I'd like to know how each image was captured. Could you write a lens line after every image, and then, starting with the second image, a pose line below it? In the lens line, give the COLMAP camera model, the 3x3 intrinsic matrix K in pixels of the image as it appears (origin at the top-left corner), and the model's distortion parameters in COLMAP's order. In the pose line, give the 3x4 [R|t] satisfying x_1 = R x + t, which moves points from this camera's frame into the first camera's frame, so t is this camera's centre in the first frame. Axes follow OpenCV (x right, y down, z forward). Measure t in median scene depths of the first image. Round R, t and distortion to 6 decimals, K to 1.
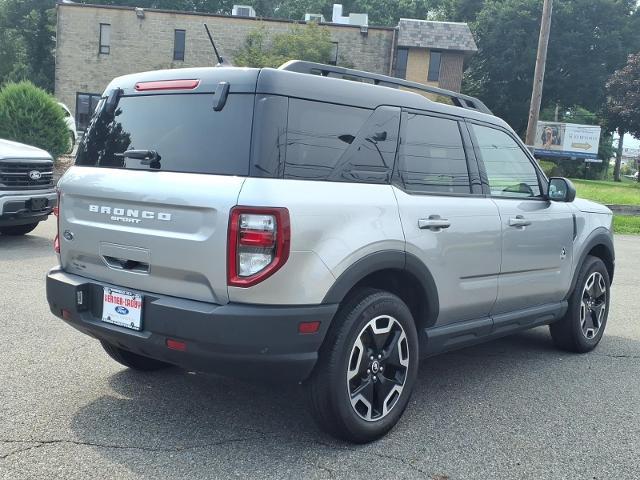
lens RADIAL K [[816.0, 0, 329.8], [0, 816.0, 240.4], [0, 0, 1]] dist [0.035909, 0.009558]
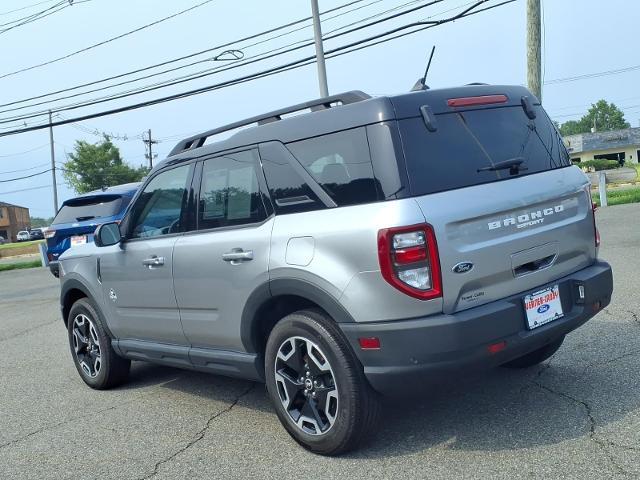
lens RADIAL K [[816.0, 0, 329.8], [0, 816.0, 240.4], [0, 0, 1]] dist [0.035909, 0.009558]
pose [[0.152134, -0.151855, 0.976624, -1.297071], [0.246435, 0.962746, 0.111308, -0.181829], [-0.957144, 0.223741, 0.183889, 1.040888]]
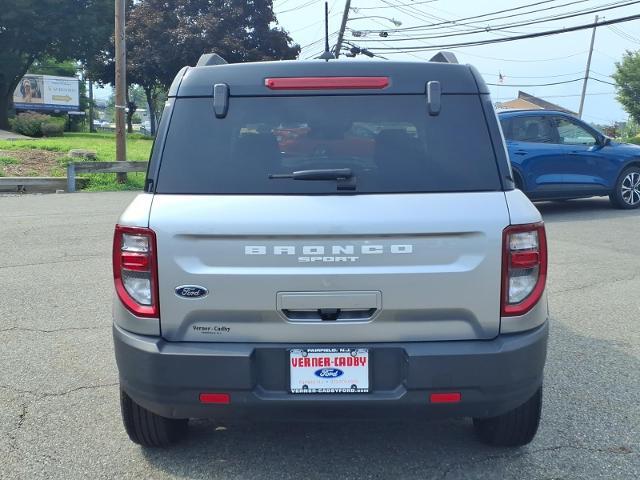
lens RADIAL K [[816.0, 0, 329.8], [0, 816.0, 240.4], [0, 0, 1]] dist [0.035909, 0.009558]
pose [[0.772423, -0.140992, 0.619261, -0.717863], [0.101474, 0.989919, 0.098812, -0.118173], [-0.626950, -0.013486, 0.778943, 0.383579]]
